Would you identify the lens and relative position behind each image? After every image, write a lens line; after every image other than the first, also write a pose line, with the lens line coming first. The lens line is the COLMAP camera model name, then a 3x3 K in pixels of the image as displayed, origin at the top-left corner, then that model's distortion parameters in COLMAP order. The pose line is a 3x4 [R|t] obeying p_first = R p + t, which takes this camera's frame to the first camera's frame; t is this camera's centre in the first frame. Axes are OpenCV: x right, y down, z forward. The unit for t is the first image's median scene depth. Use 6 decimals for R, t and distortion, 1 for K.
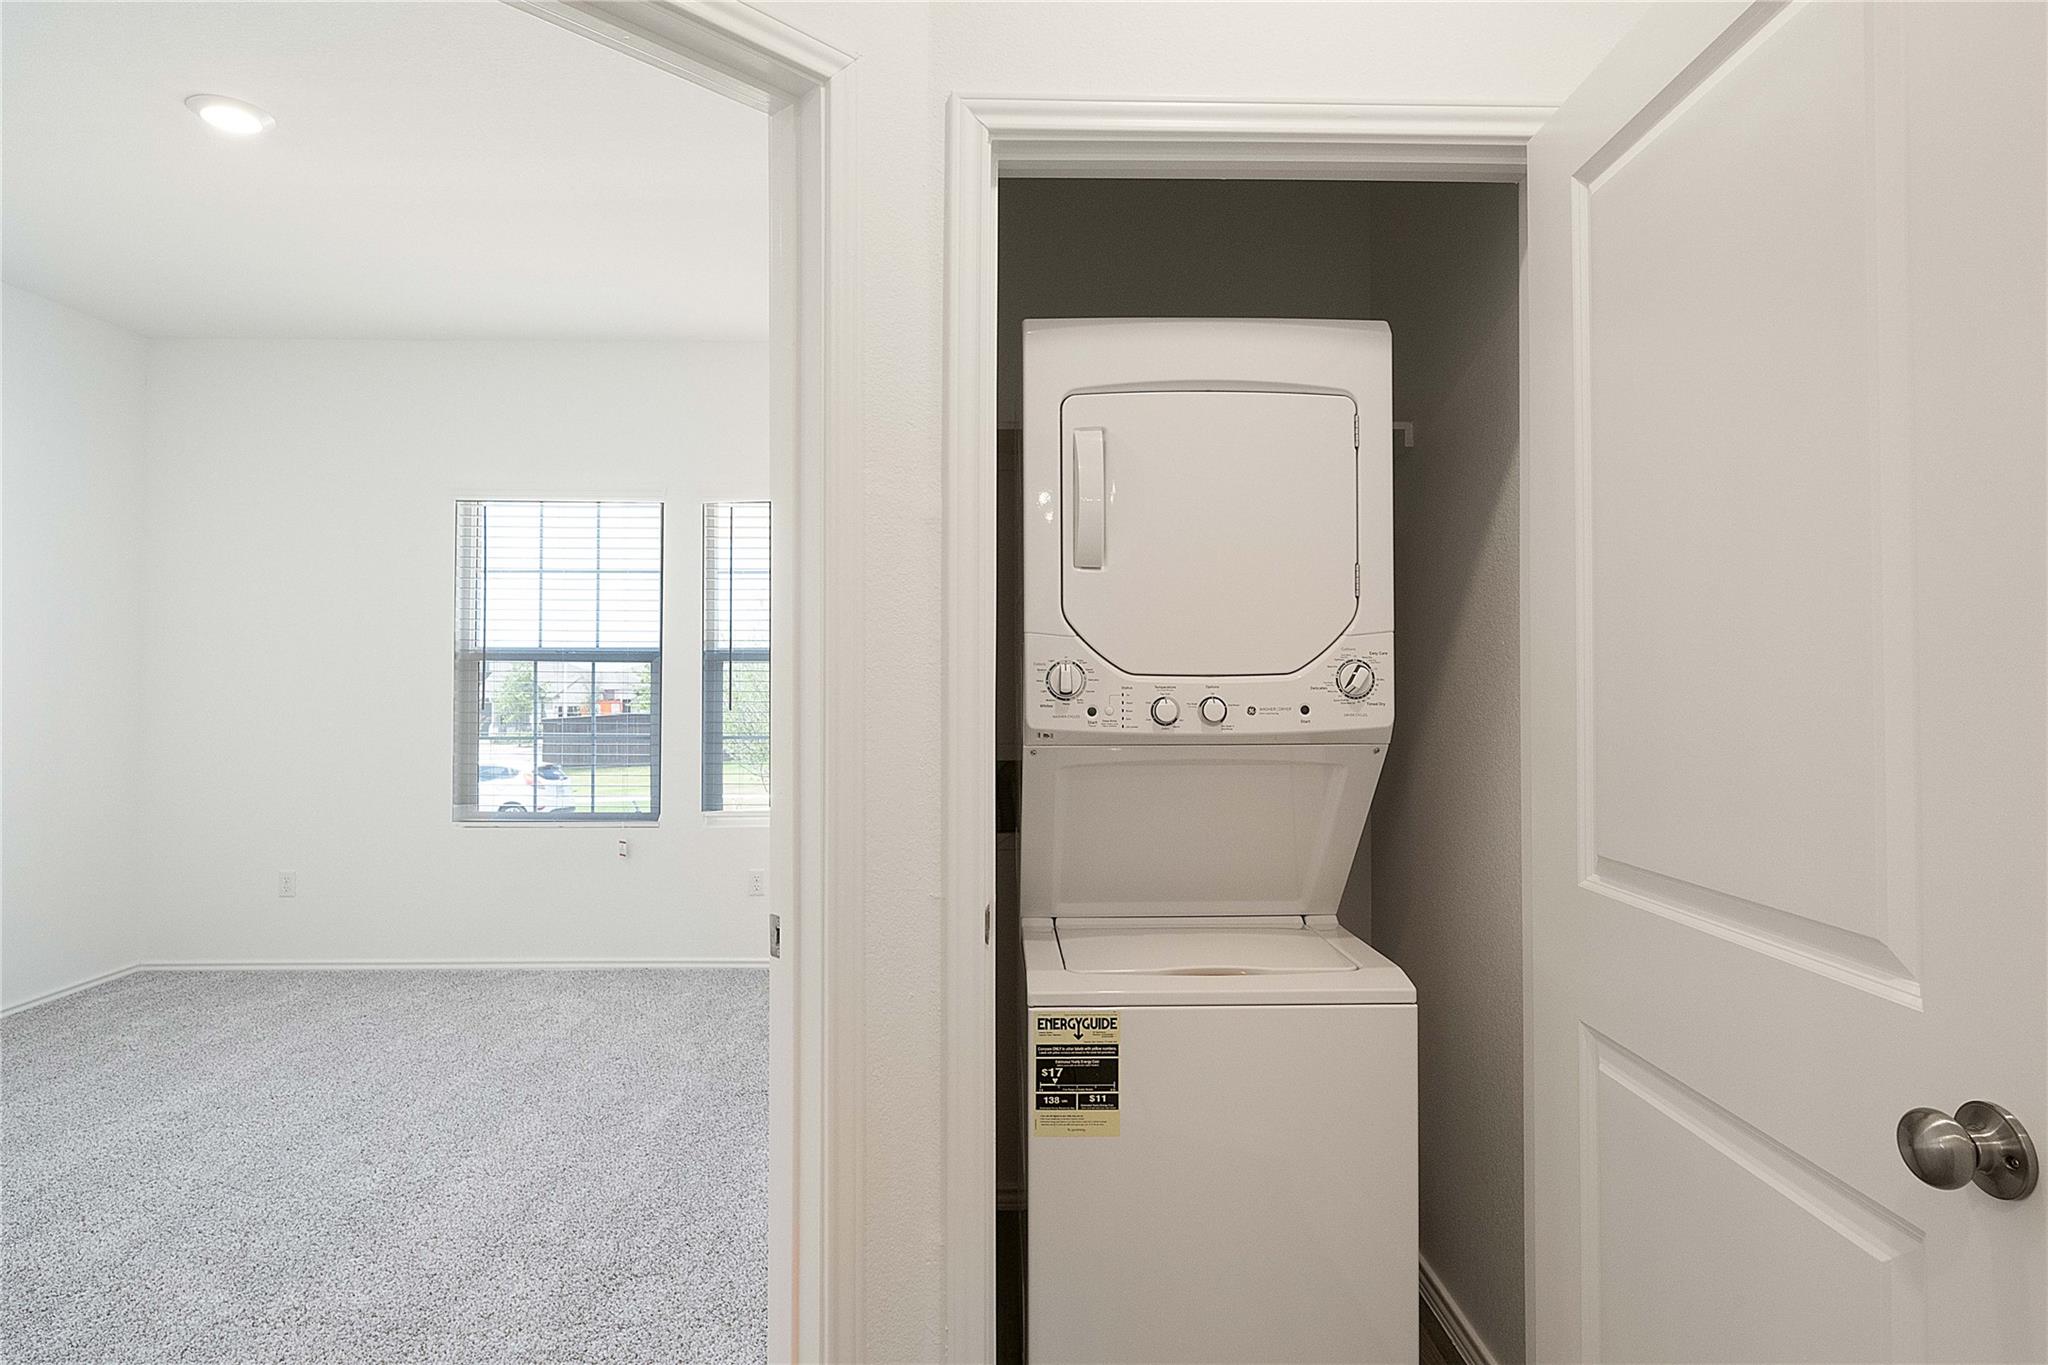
lens RADIAL K [[1123.3, 0, 1056.0], [0, 1123.3, 669.5], [0, 0, 1]] dist [0.000220, -0.000616]
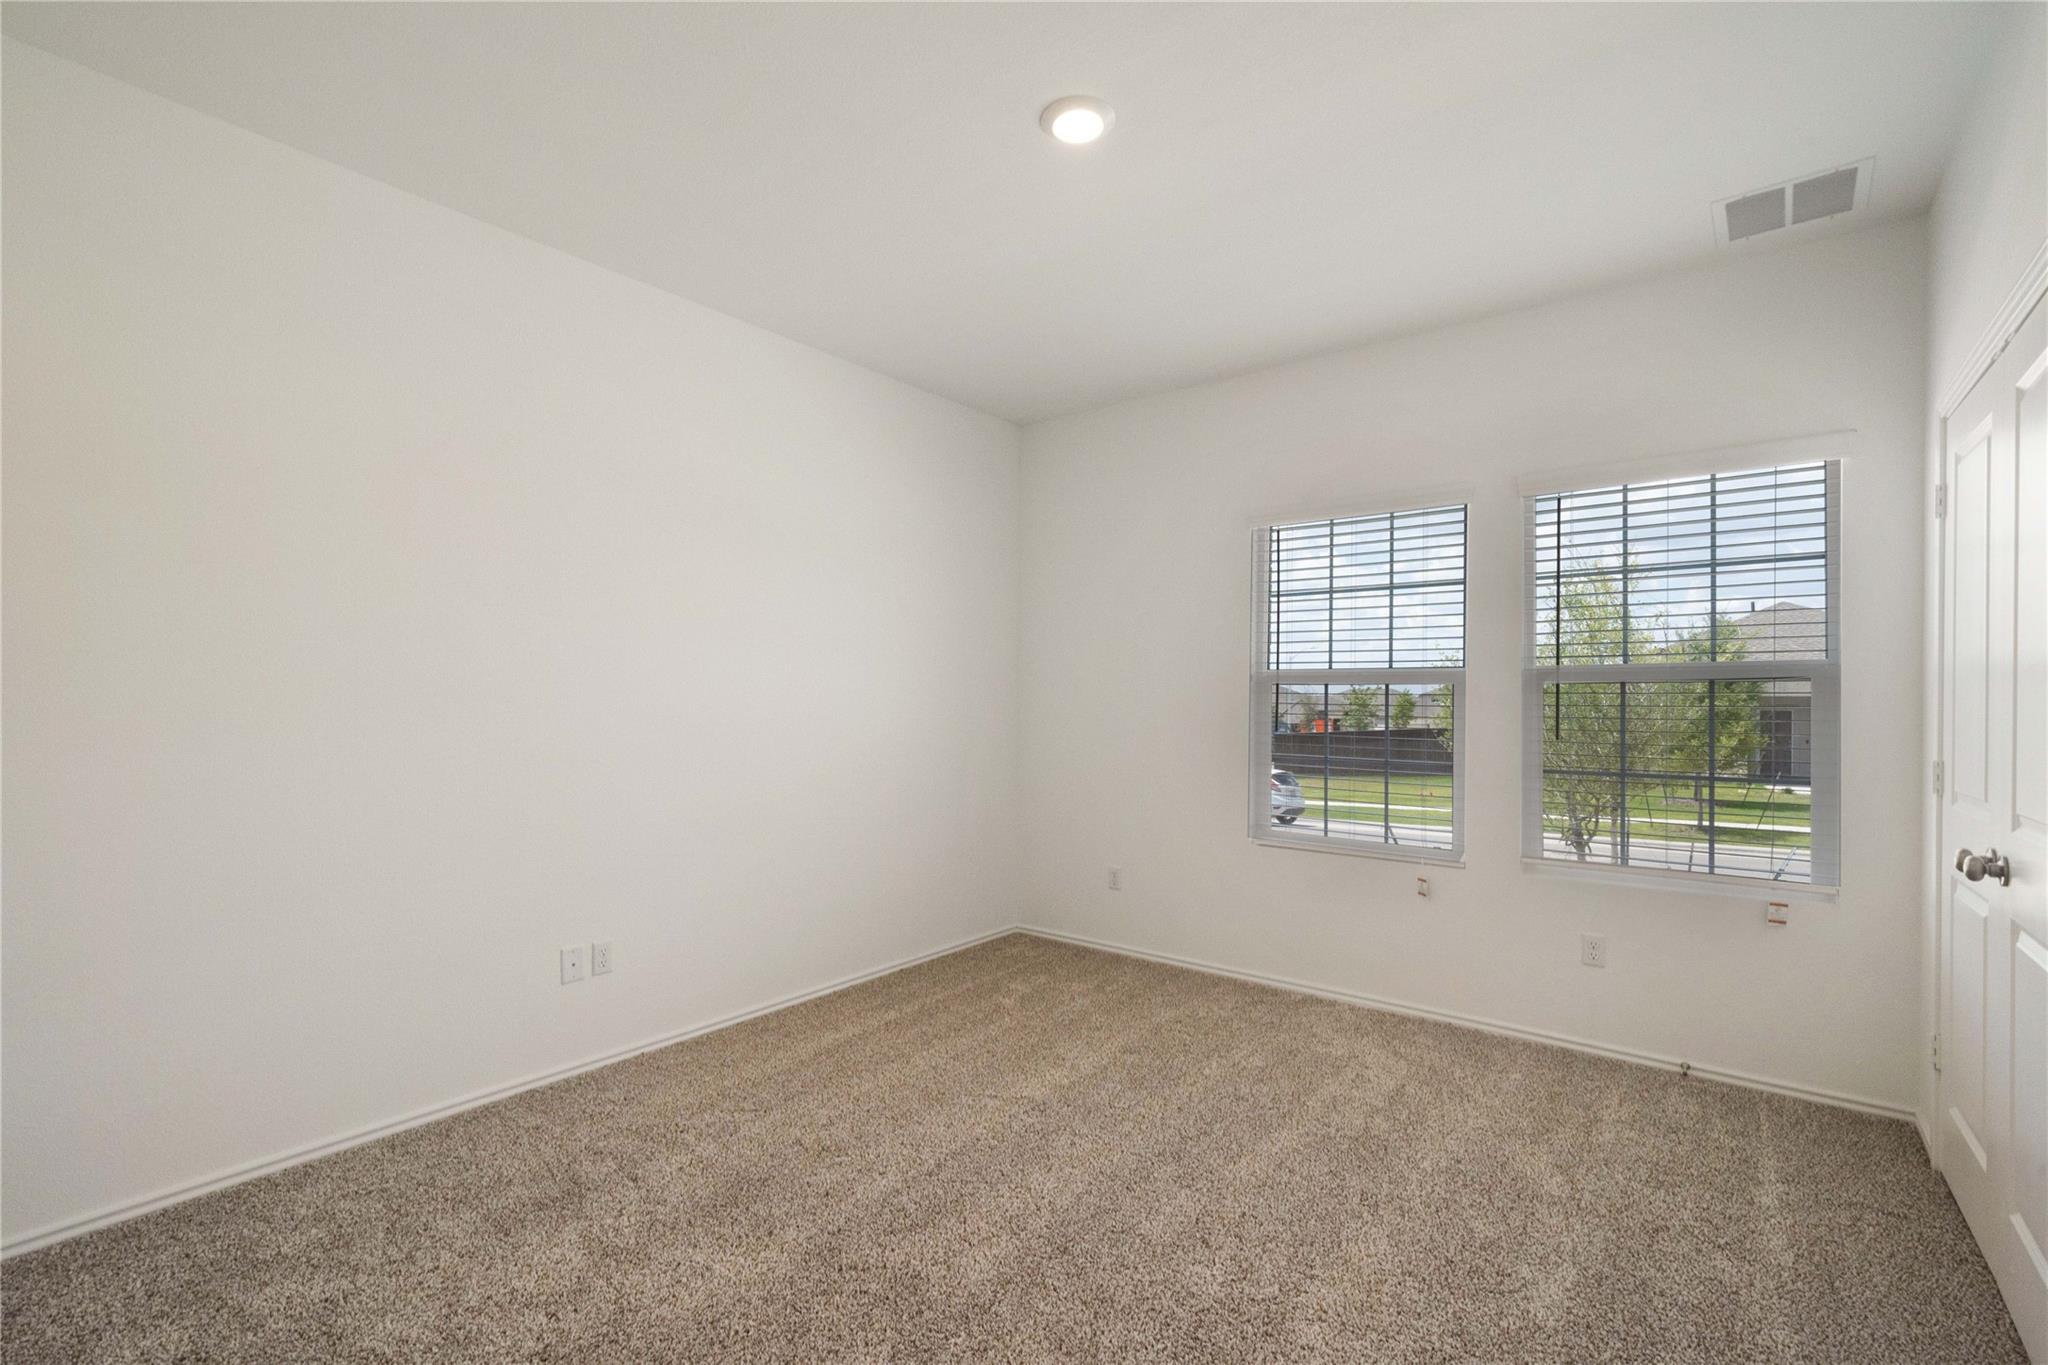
lens RADIAL K [[899.4, 0, 1025.5], [0, 899.4, 694.8], [0, 0, 1]] dist [-0.000818, -0.000167]
pose [[0.775145, 0.000392, -0.631784, -0.204244], [-0.000542, 1.000000, -0.000044, 0.003430], [0.631784, 0.000376, 0.775145, 0.267536]]
